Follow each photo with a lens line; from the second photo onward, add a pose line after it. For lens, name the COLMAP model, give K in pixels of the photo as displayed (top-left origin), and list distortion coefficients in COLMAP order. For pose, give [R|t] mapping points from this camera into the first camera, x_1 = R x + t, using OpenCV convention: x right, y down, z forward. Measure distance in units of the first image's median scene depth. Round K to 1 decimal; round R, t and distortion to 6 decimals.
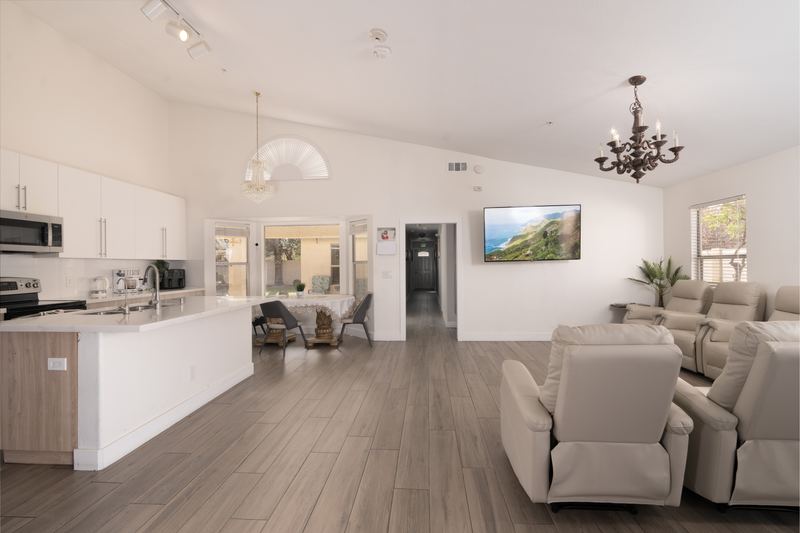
lens RADIAL K [[358.0, 0, 401.4], [0, 358.0, 264.5], [0, 0, 1]] dist [-0.006410, 0.001421]
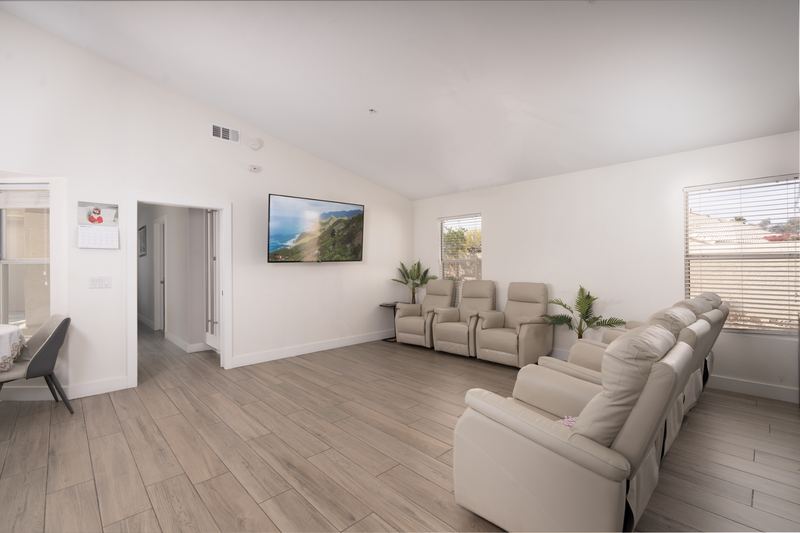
lens RADIAL K [[358.0, 0, 398.7], [0, 358.0, 263.8], [0, 0, 1]] dist [-0.006410, 0.001421]
pose [[0.673139, 0.009509, 0.739455, -0.158979], [-0.002665, 0.999942, -0.010432, 0.003123], [-0.739511, 0.005052, 0.673125, 0.258721]]
